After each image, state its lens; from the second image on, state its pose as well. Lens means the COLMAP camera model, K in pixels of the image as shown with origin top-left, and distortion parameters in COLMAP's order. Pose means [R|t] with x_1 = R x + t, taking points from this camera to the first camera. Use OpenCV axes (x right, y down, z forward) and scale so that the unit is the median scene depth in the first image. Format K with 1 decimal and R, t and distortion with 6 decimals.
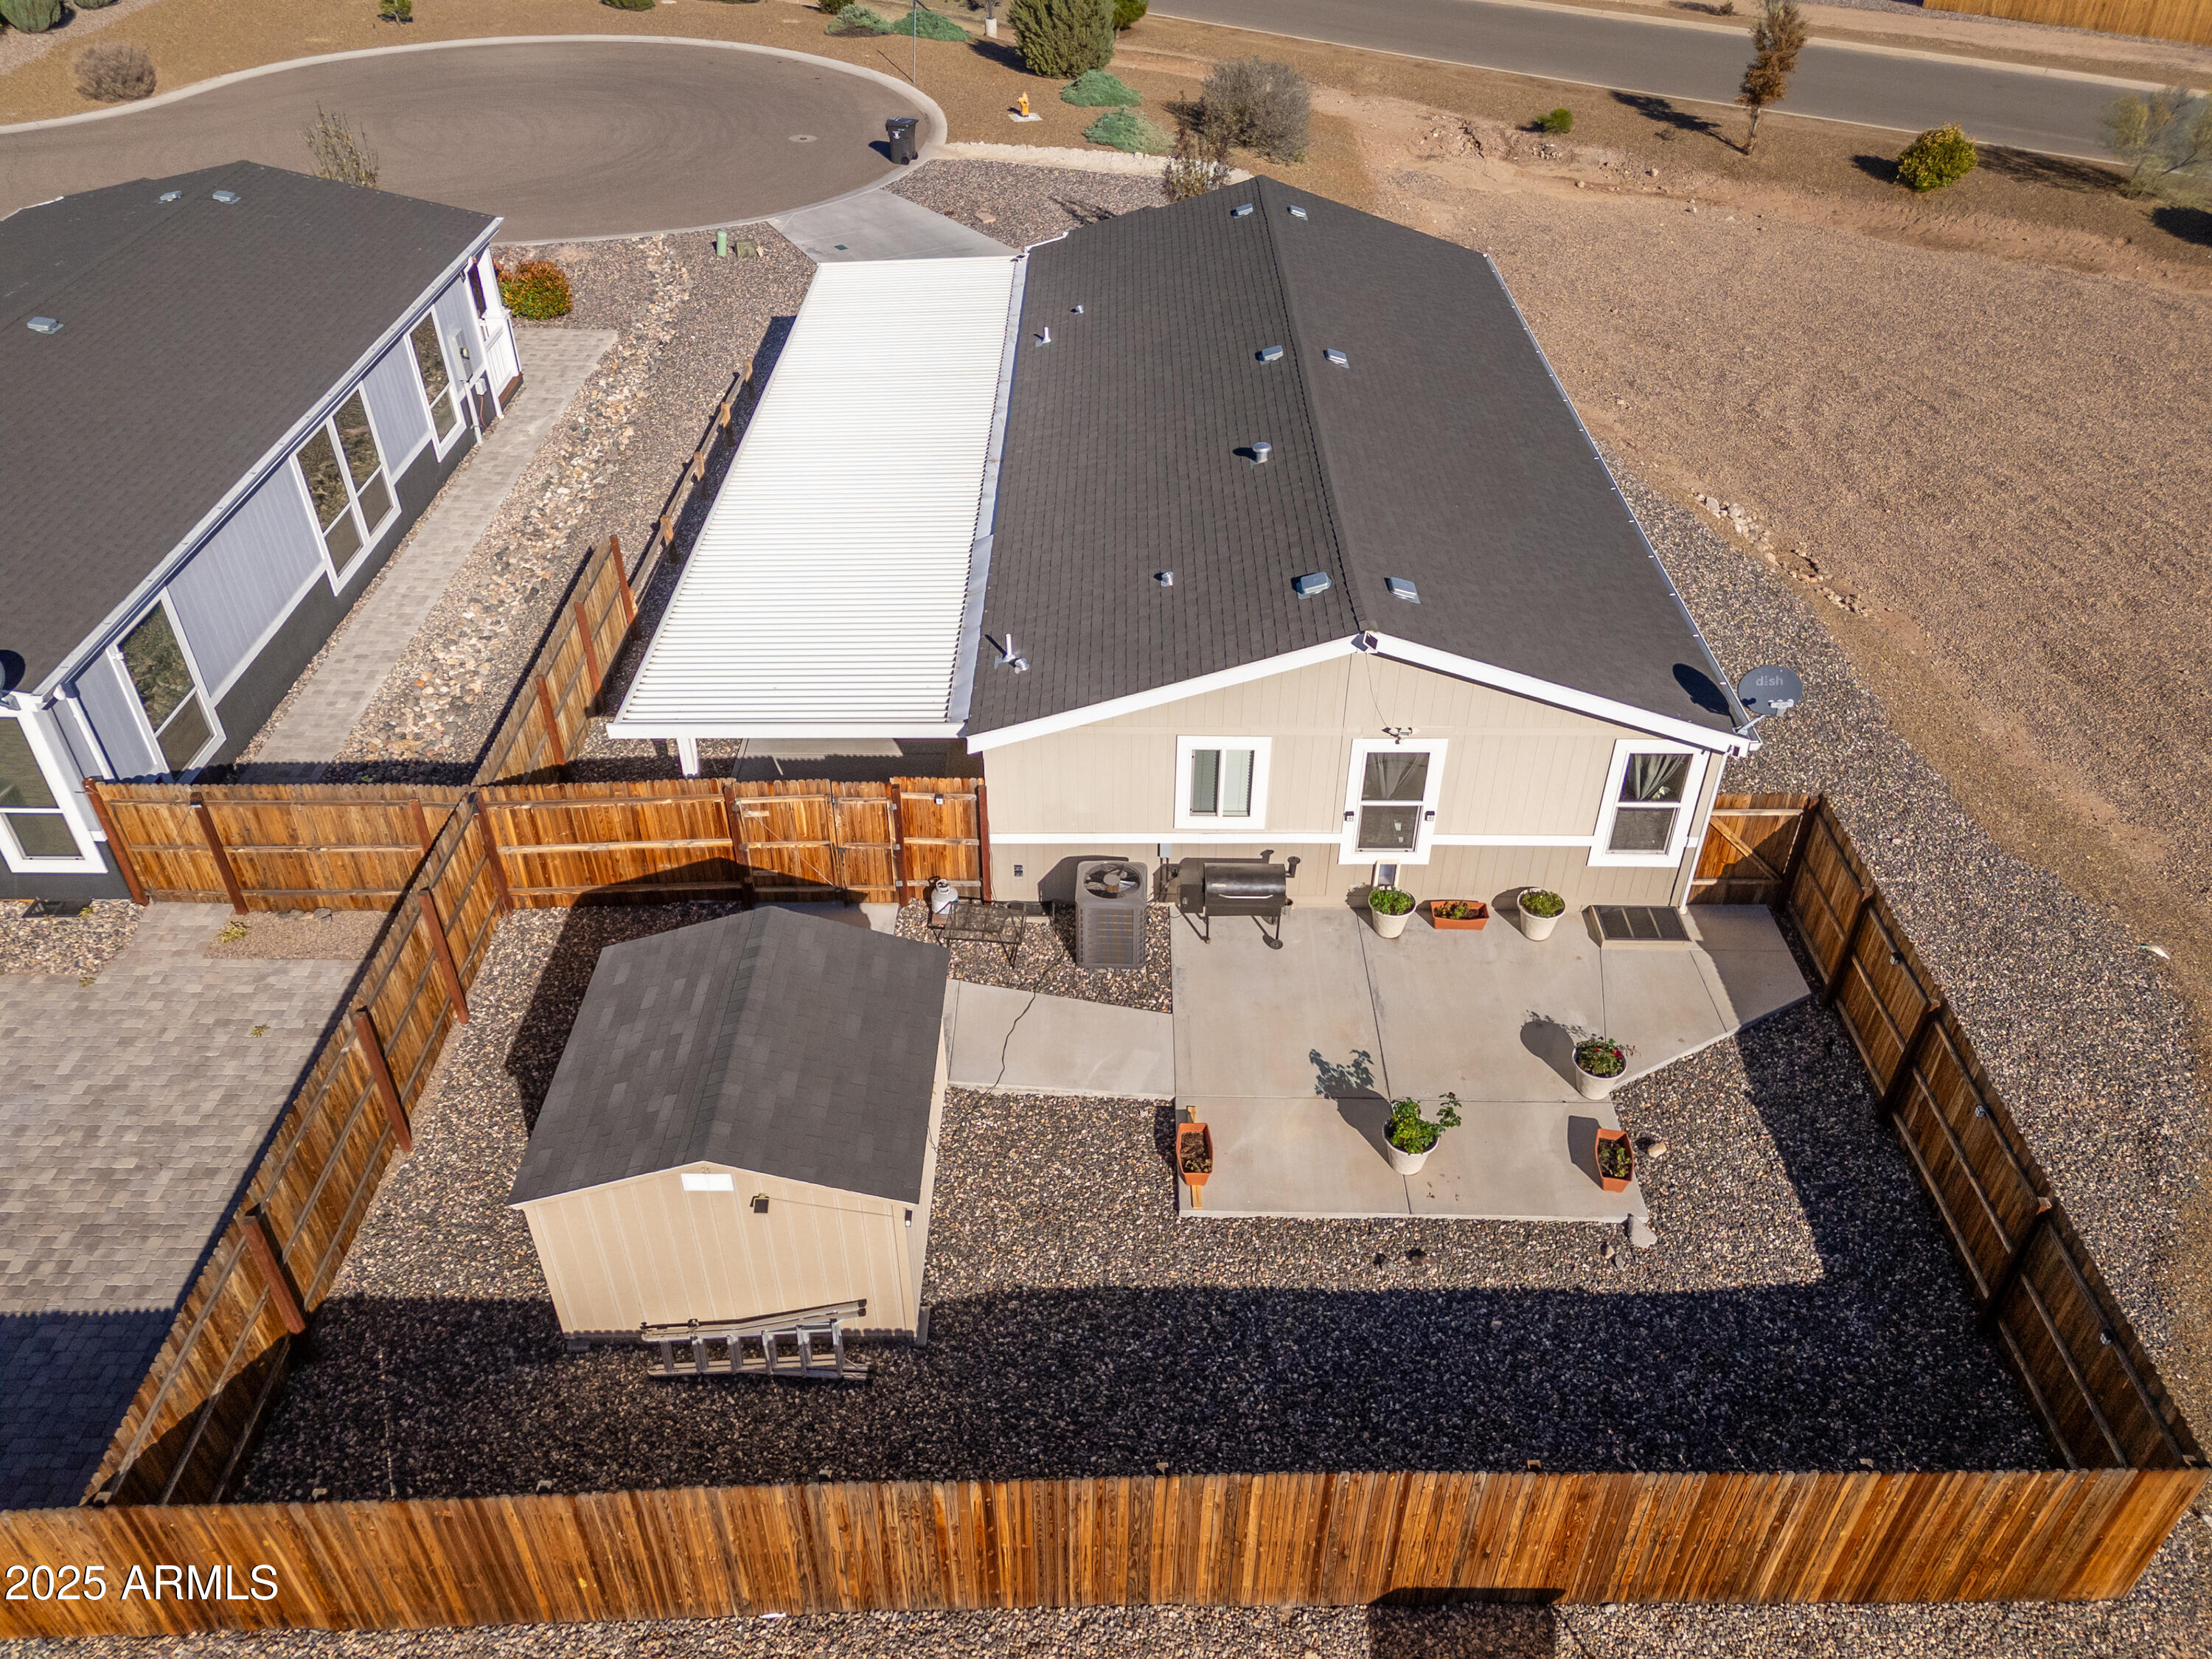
lens RADIAL K [[1592.5, 0, 1106.0], [0, 1592.5, 829.5], [0, 0, 1]] dist [0.105869, -0.082080]
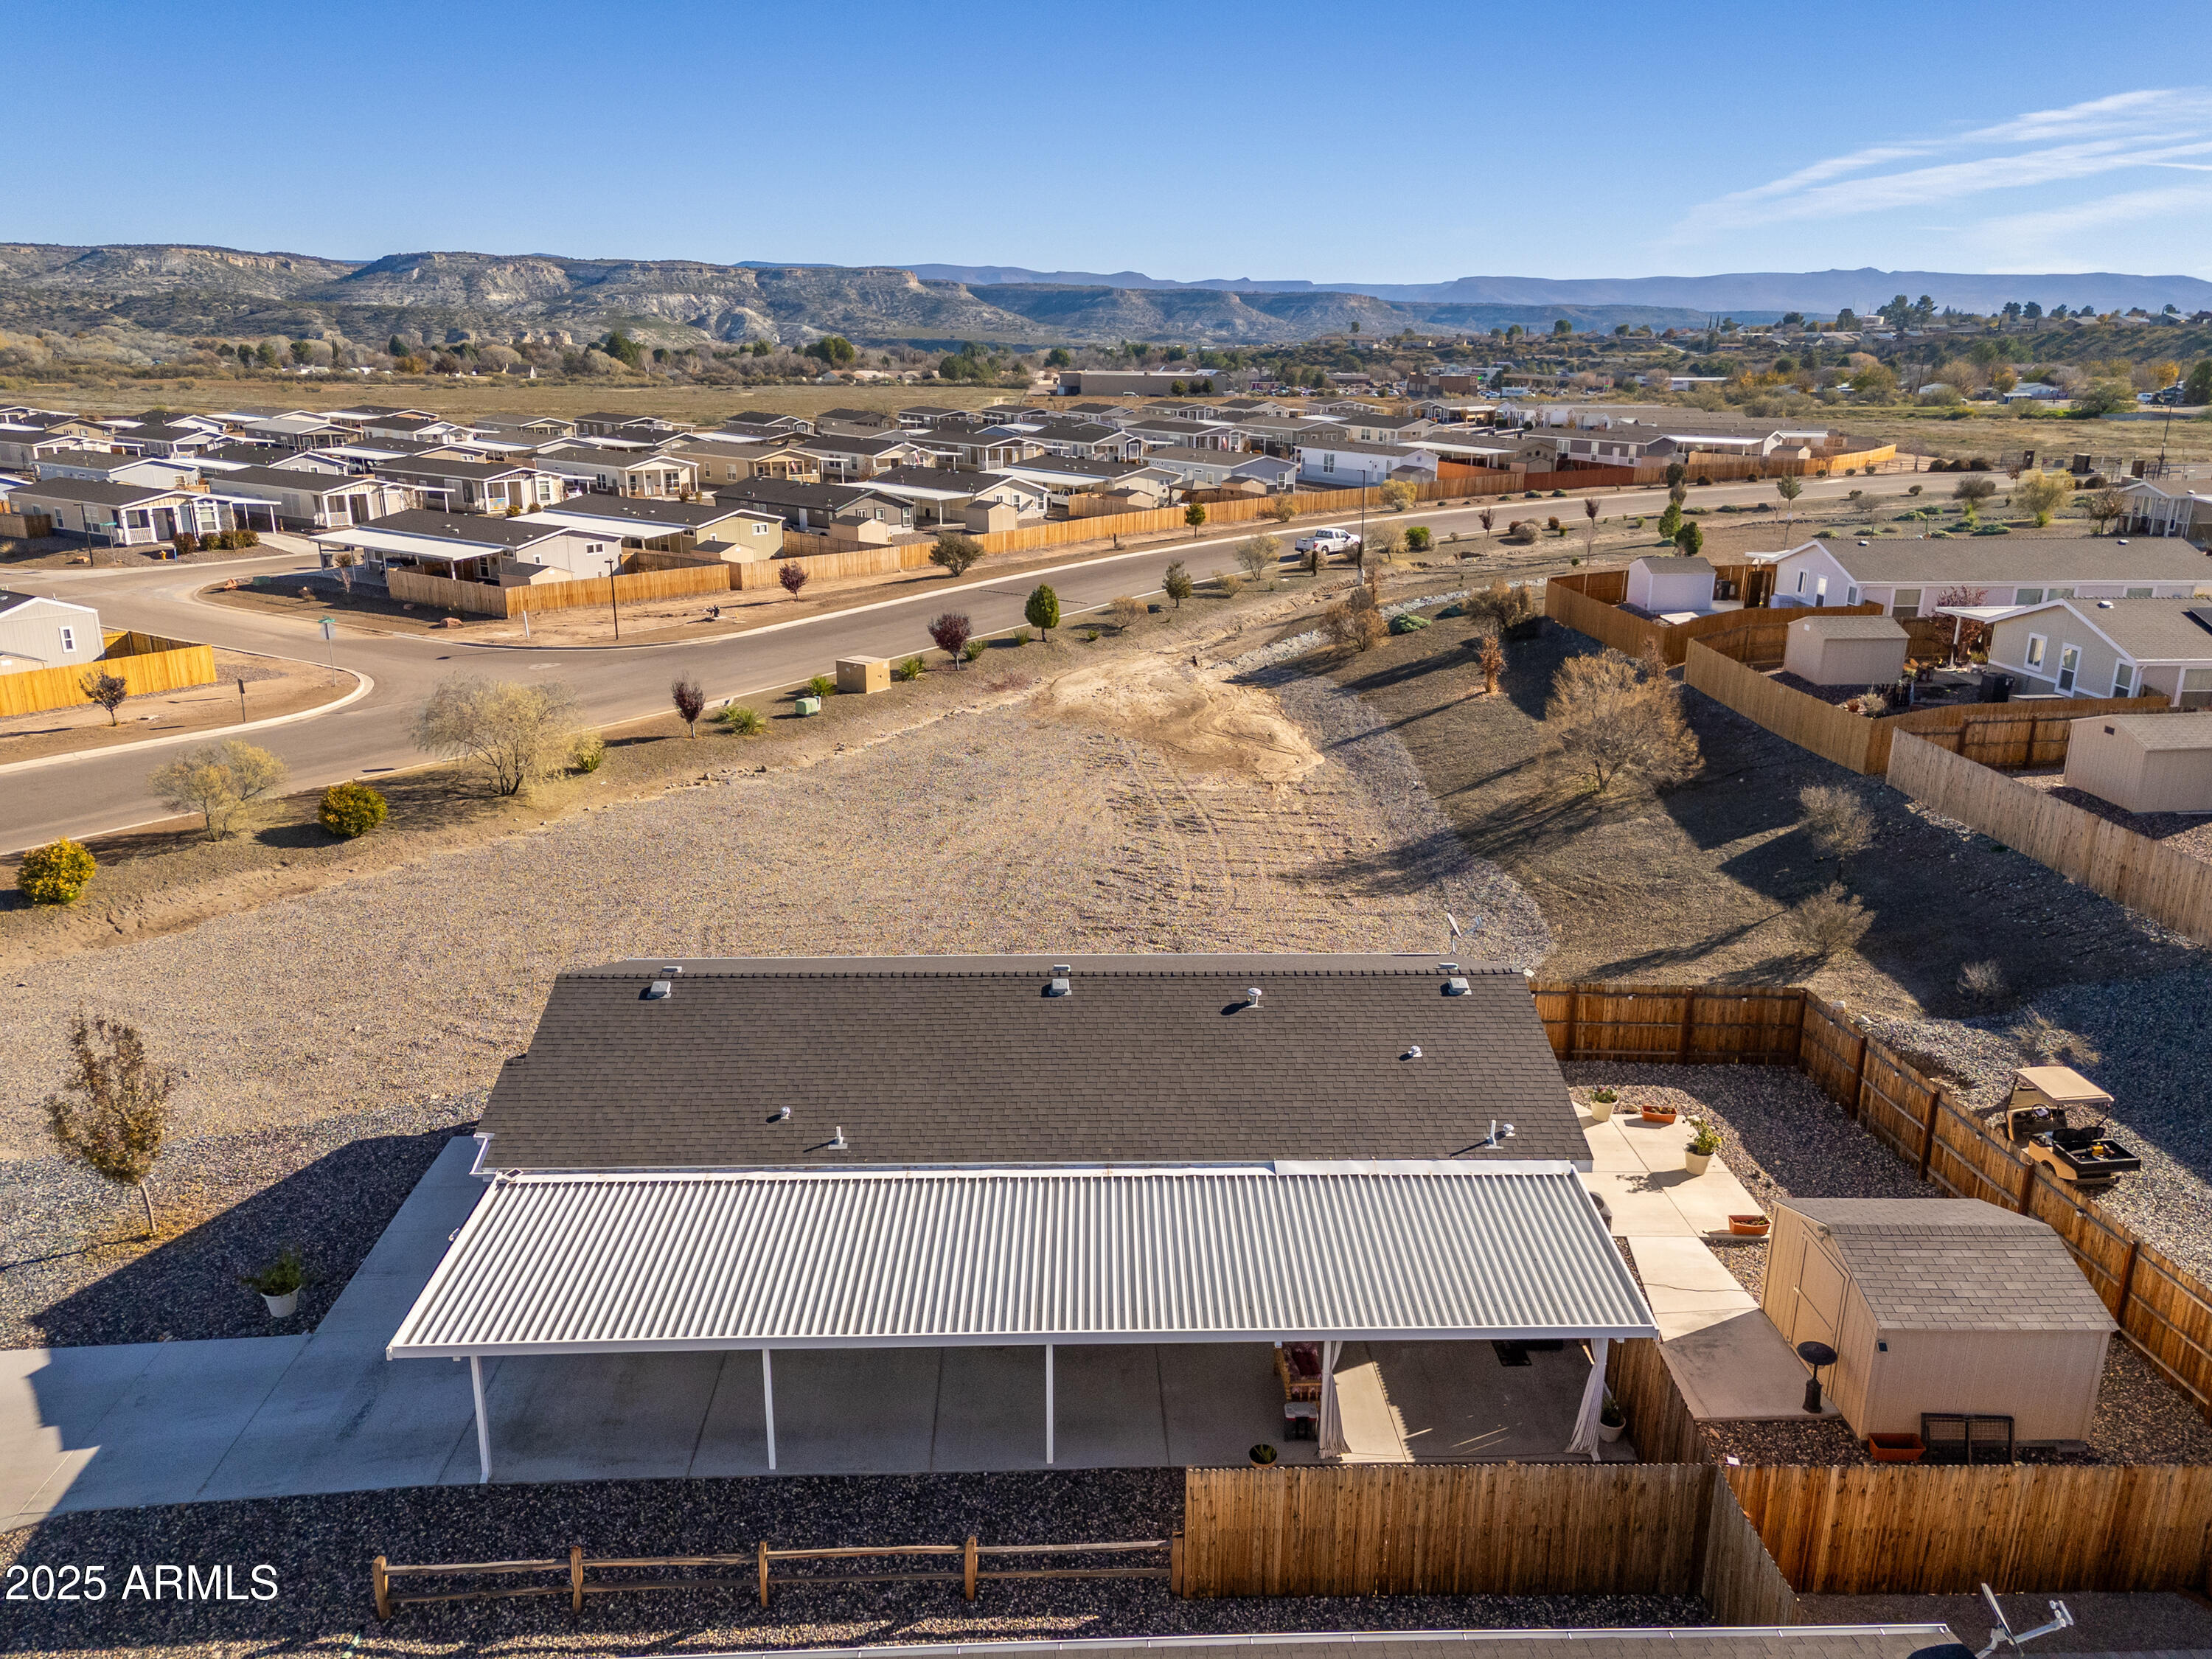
lens RADIAL K [[1602.7, 0, 1106.0], [0, 1602.7, 829.5], [0, 0, 1]] dist [0.072413, -0.037112]
pose [[-0.041764, -0.292461, 0.955365, -1.209033], [0.595340, 0.760629, 0.258872, -0.817940], [-0.802388, 0.579578, 0.142347, 0.898248]]
